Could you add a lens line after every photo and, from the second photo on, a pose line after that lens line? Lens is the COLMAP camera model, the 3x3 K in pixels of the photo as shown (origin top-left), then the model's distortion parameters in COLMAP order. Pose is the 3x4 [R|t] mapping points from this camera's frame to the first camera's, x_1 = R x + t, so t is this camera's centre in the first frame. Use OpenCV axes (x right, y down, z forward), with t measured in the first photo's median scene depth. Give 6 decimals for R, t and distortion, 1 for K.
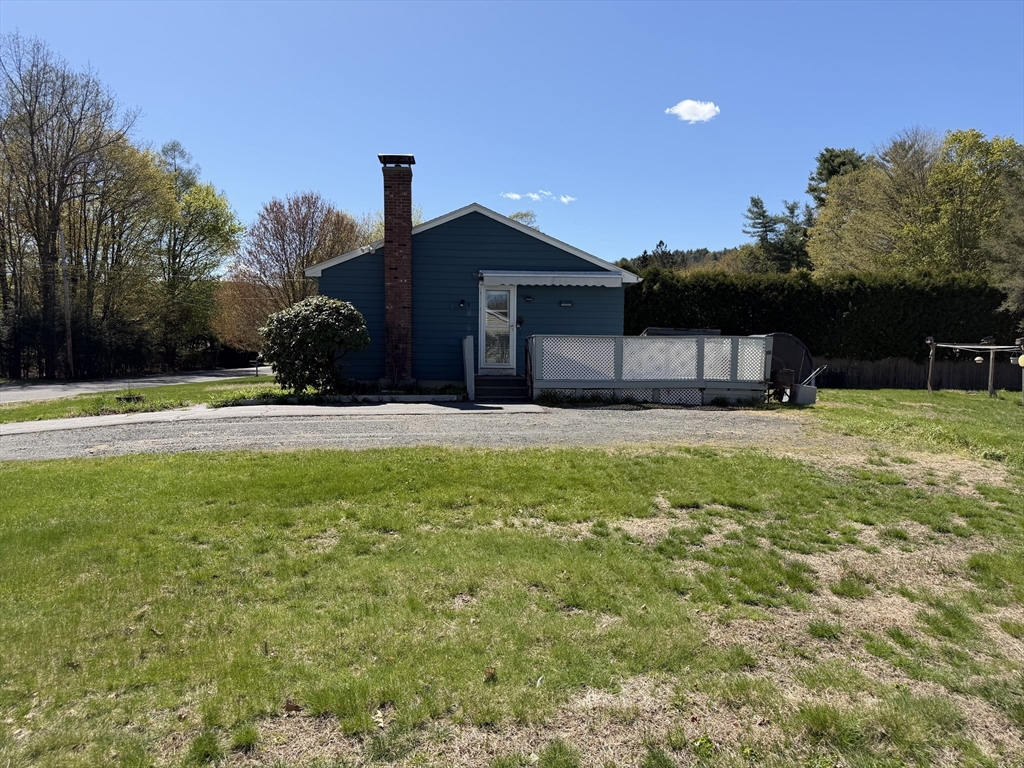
lens RADIAL K [[761.0, 0, 512.0], [0, 761.0, 384.0], [0, 0, 1]] dist [0.057666, 0.001932]
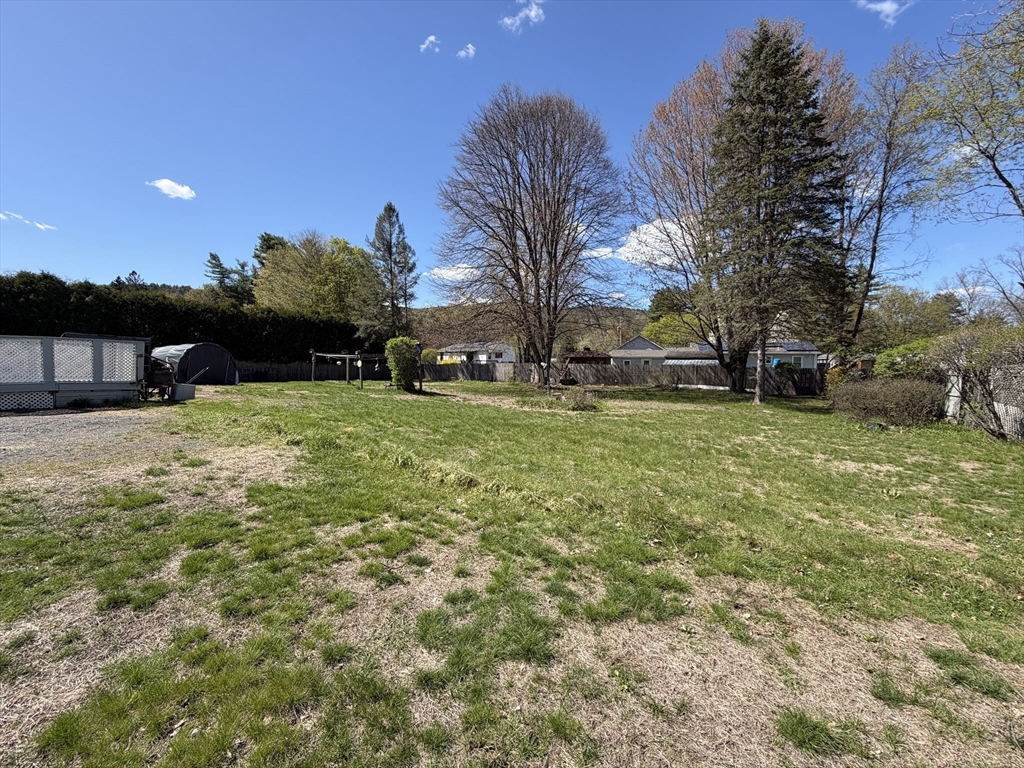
lens RADIAL K [[409.1, 0, 512.0], [0, 409.1, 384.0], [0, 0, 1]] dist [-0.000044, -0.000058]
pose [[0.633077, -0.038963, 0.773108, 0.109425], [0.025023, 0.999241, 0.029868, -0.002295], [-0.773684, 0.000437, 0.633571, 0.106869]]
